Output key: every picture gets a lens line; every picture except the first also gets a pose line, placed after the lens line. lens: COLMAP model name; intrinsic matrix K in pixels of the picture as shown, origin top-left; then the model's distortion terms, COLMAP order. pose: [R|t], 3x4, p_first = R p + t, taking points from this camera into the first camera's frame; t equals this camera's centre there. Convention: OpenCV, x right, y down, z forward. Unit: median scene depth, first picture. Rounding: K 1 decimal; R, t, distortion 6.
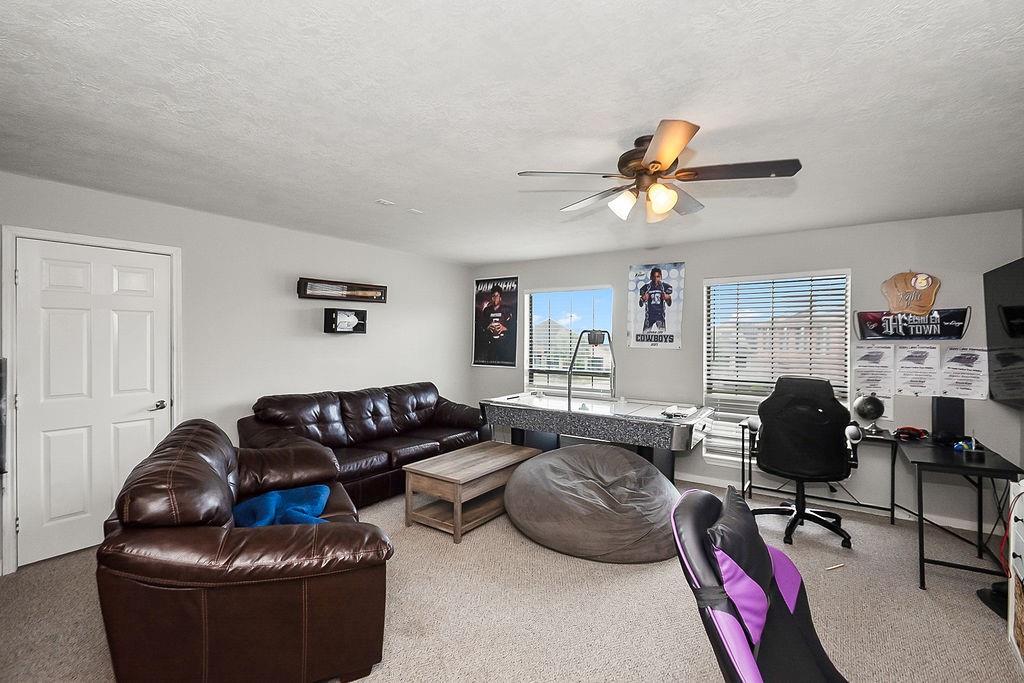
lens RADIAL K [[456.9, 0, 510.3], [0, 456.9, 339.7], [0, 0, 1]] dist [0.014161, -0.003582]
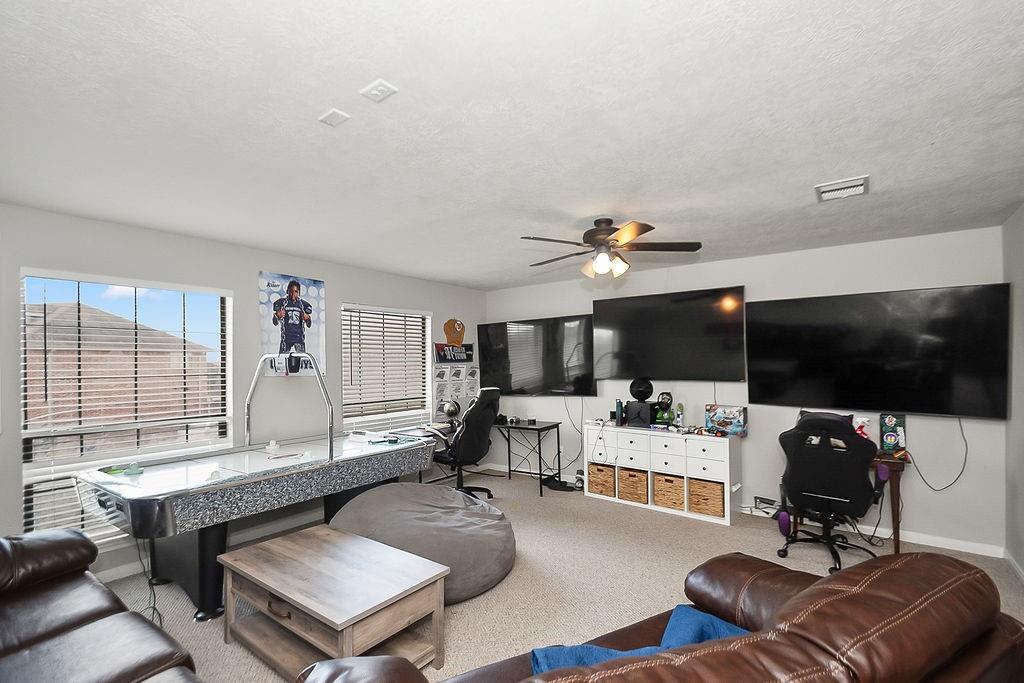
lens RADIAL K [[456.9, 0, 517.7], [0, 456.9, 358.2], [0, 0, 1]] dist [0.014161, -0.003582]
pose [[0.020033, 0.006026, 0.999781, -0.526869], [0.018992, 0.999799, -0.006406, -0.000863], [-0.999619, 0.019116, 0.019914, 0.580113]]
